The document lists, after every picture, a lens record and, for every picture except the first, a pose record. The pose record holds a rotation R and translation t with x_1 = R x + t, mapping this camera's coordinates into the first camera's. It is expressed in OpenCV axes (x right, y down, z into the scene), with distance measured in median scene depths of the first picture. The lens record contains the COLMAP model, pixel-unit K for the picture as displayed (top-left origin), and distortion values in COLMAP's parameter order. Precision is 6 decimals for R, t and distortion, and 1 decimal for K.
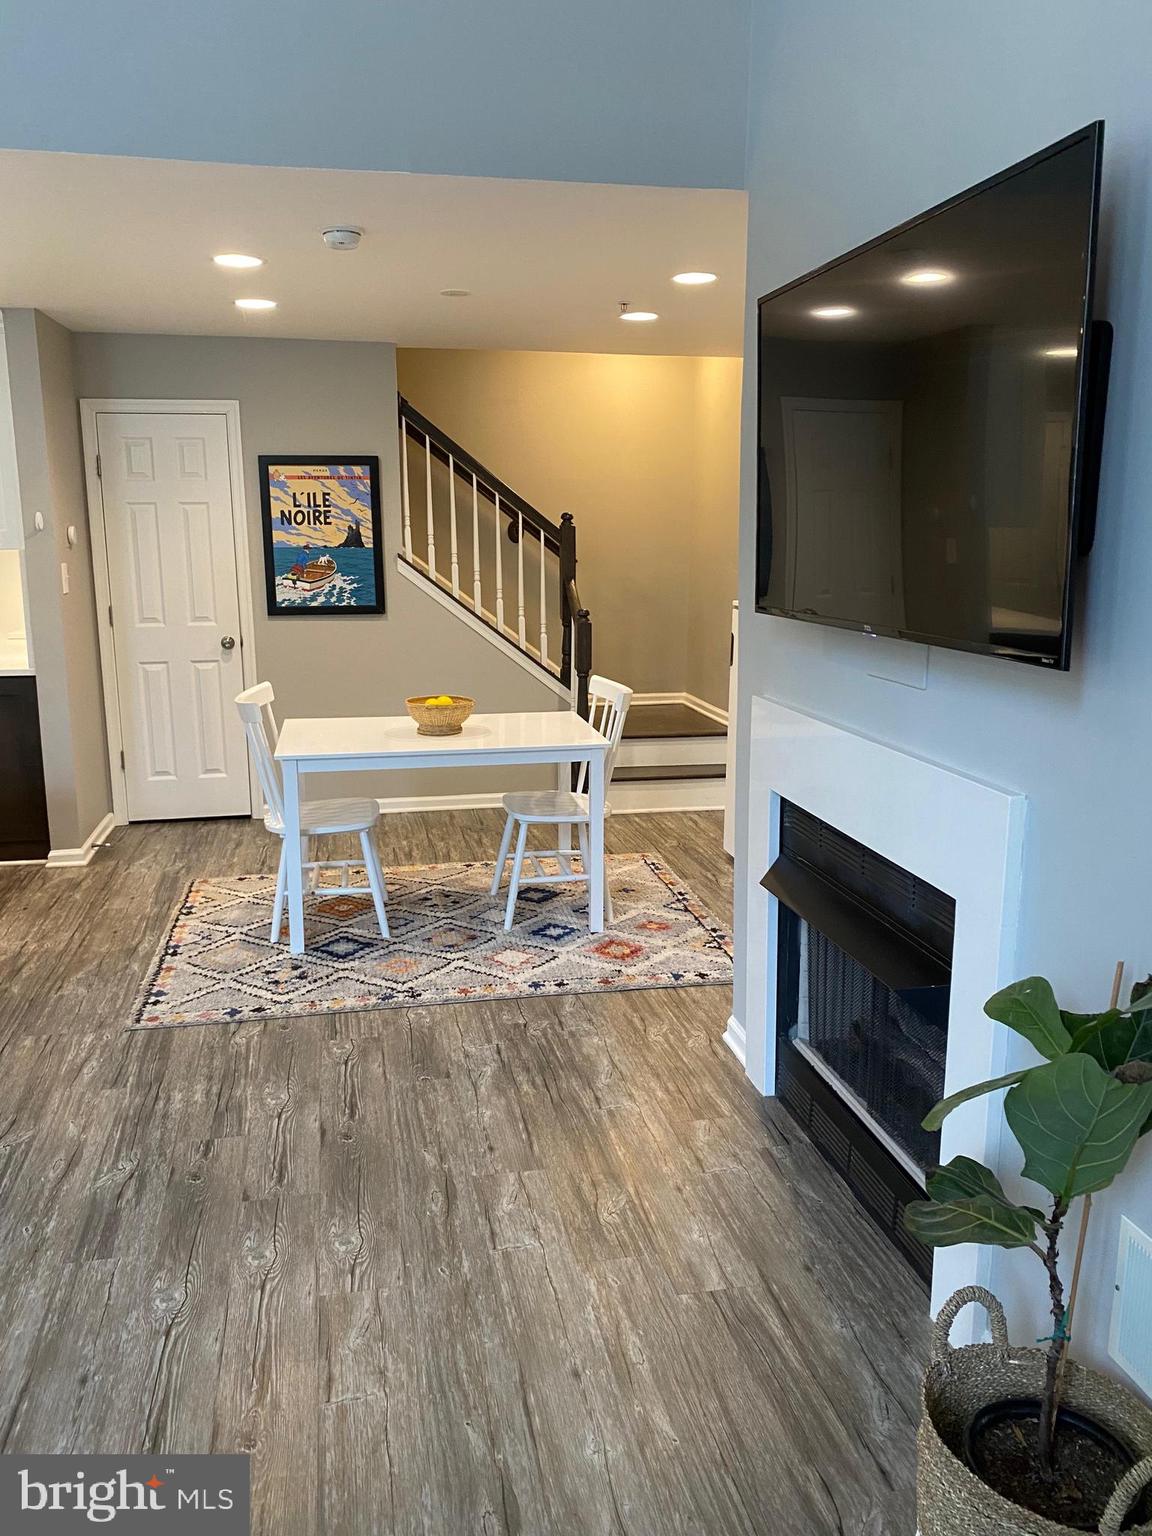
lens RADIAL K [[1179.3, 0, 574.4], [0, 1179.3, 753.2], [0, 0, 1]] dist [0.029731, -0.033887]
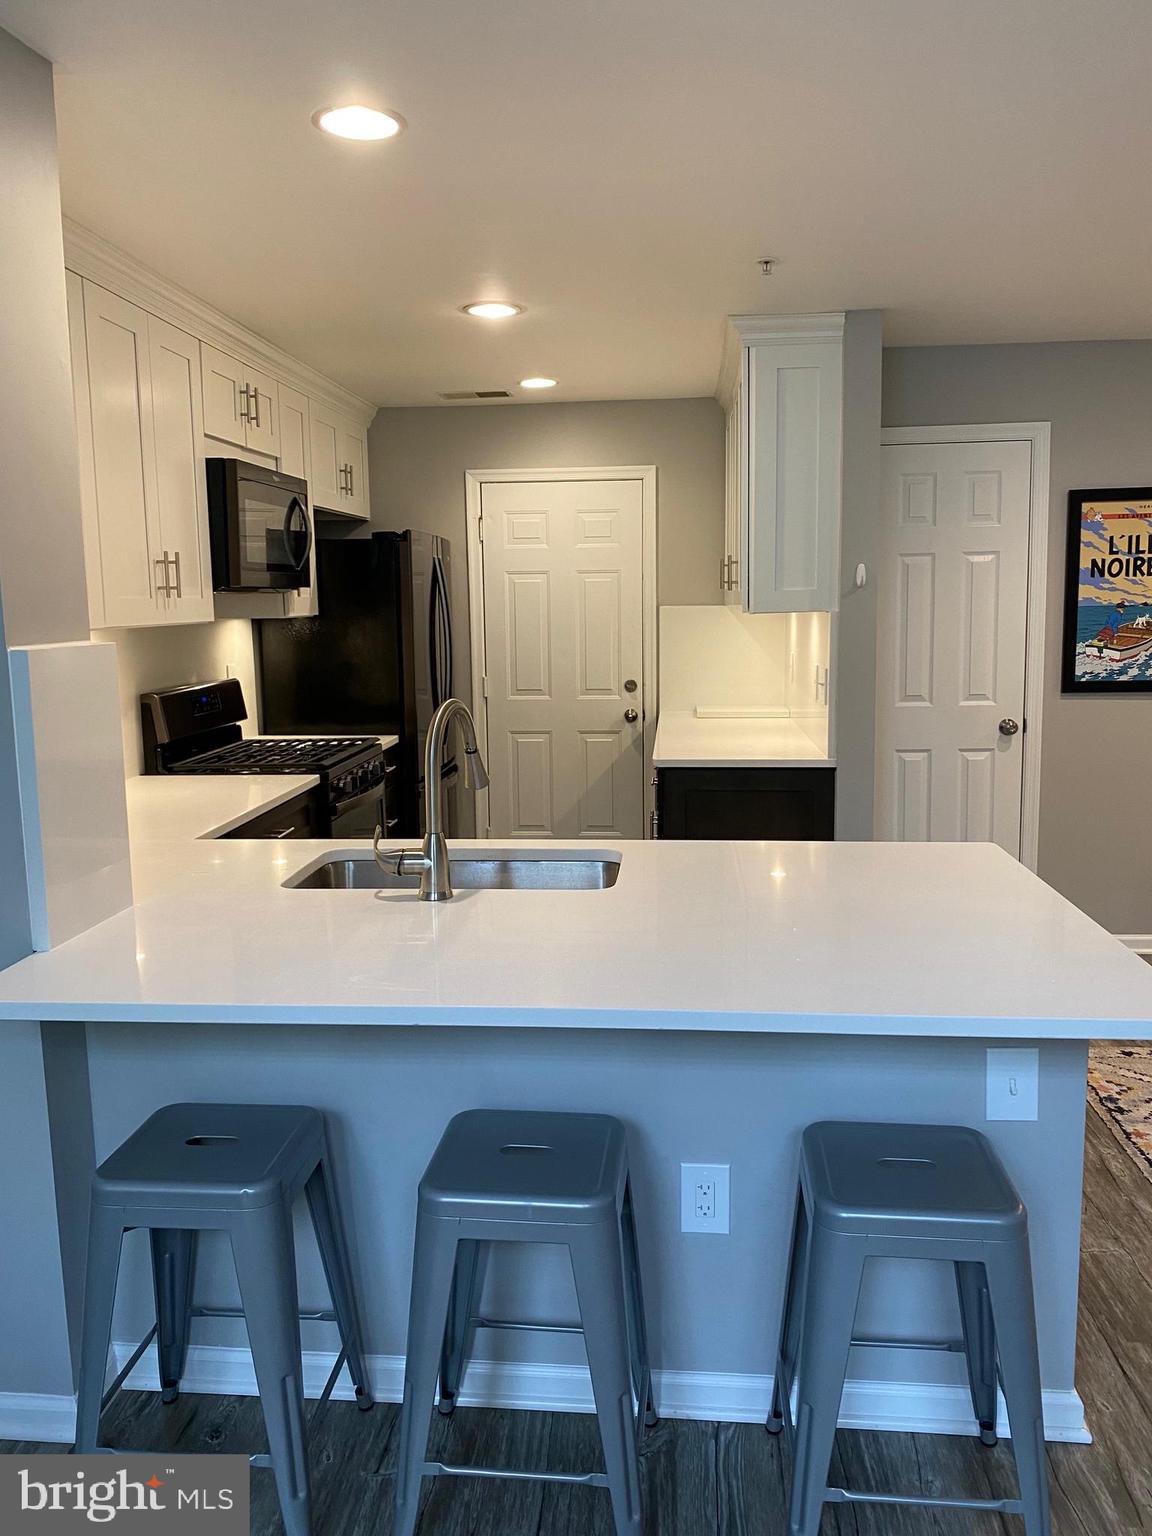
lens RADIAL K [[1179.3, 0, 580.7], [0, 1179.3, 754.5], [0, 0, 1]] dist [0.029731, -0.033887]
pose [[0.959905, 0.023550, -0.279334, -0.368315], [-0.039699, 0.997842, -0.052295, -0.023813], [0.277500, 0.061288, 0.958769, 0.174798]]
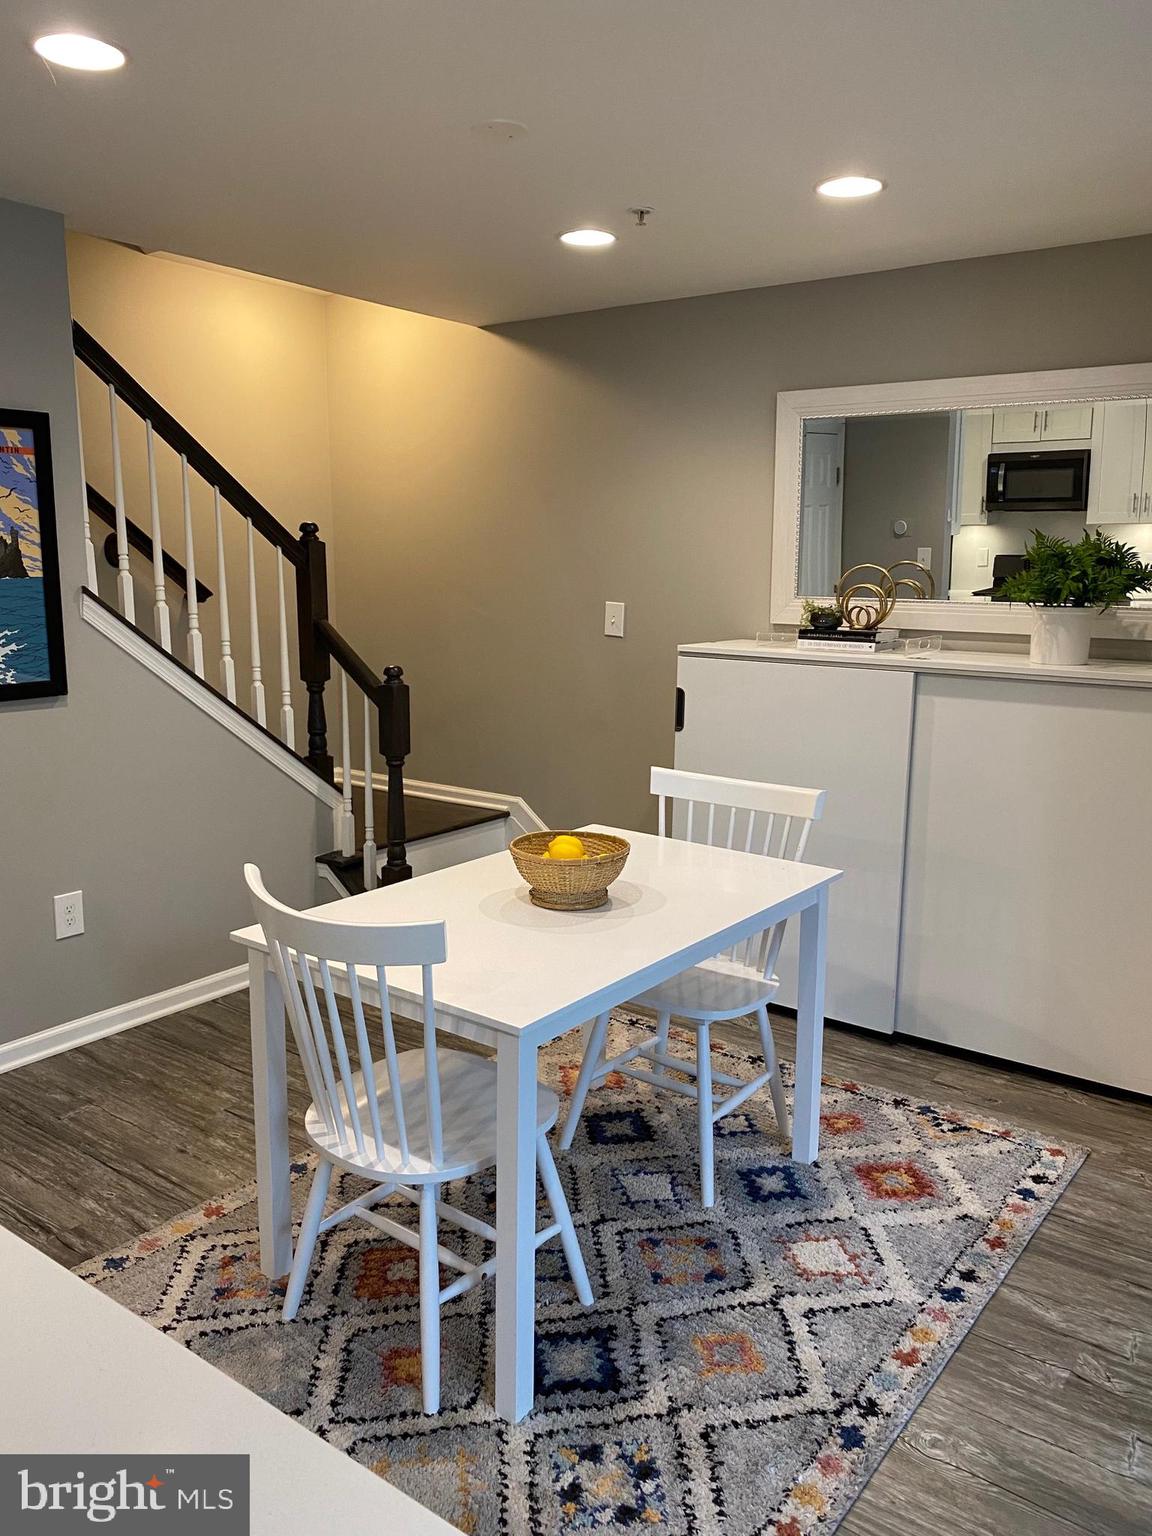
lens RADIAL K [[1179.3, 0, 576.5], [0, 1179.3, 743.0], [0, 0, 1]] dist [0.029731, -0.033887]
pose [[0.741273, -0.099421, 0.663799, -0.387215], [0.118511, 0.992818, 0.016358, -0.082703], [-0.660658, 0.066542, 0.747732, 0.456081]]
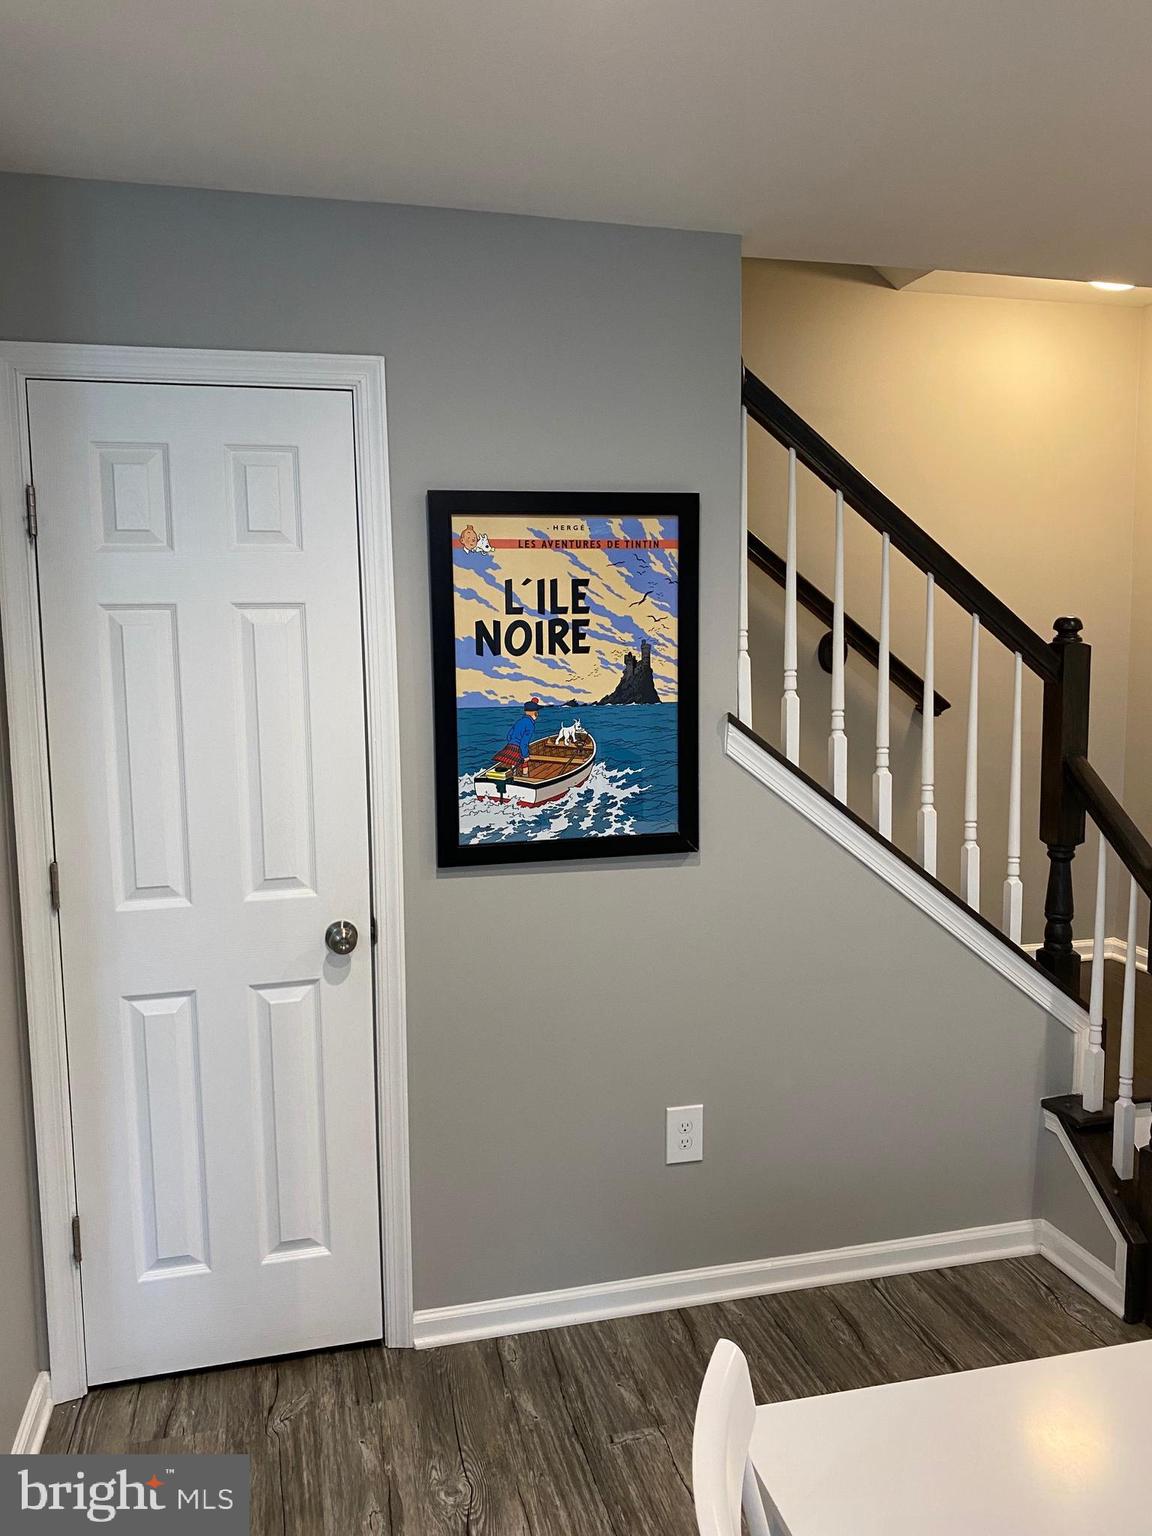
lens RADIAL K [[1179.3, 0, 599.0], [0, 1179.3, 747.6], [0, 0, 1]] dist [0.029731, -0.033887]
pose [[0.997936, -0.010971, 0.063271, -0.243572], [0.016352, 0.996232, -0.085178, -0.130549], [-0.062098, 0.086037, 0.994355, 0.614817]]
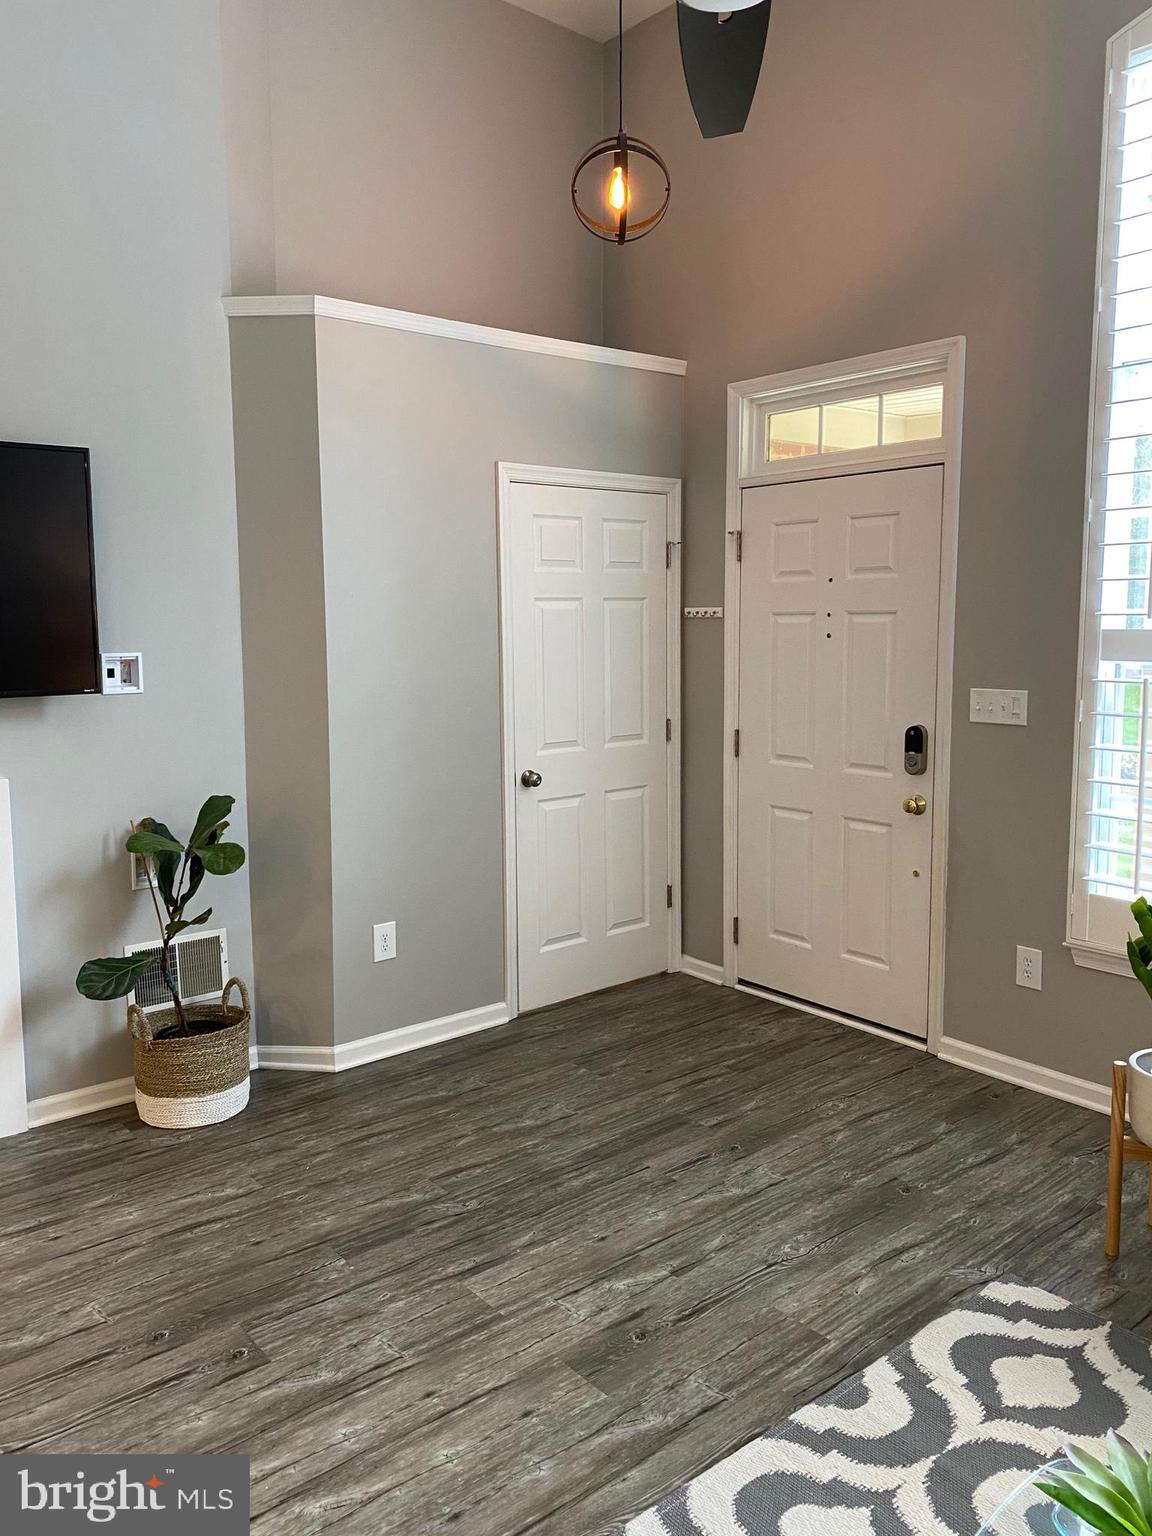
lens RADIAL K [[1179.3, 0, 583.7], [0, 1179.3, 746.1], [0, 0, 1]] dist [0.029731, -0.033887]
pose [[-0.473560, -0.096723, 0.875435, -0.555874], [0.173519, 0.964226, 0.200397, -0.075662], [-0.863500, 0.246804, -0.439836, 0.361834]]
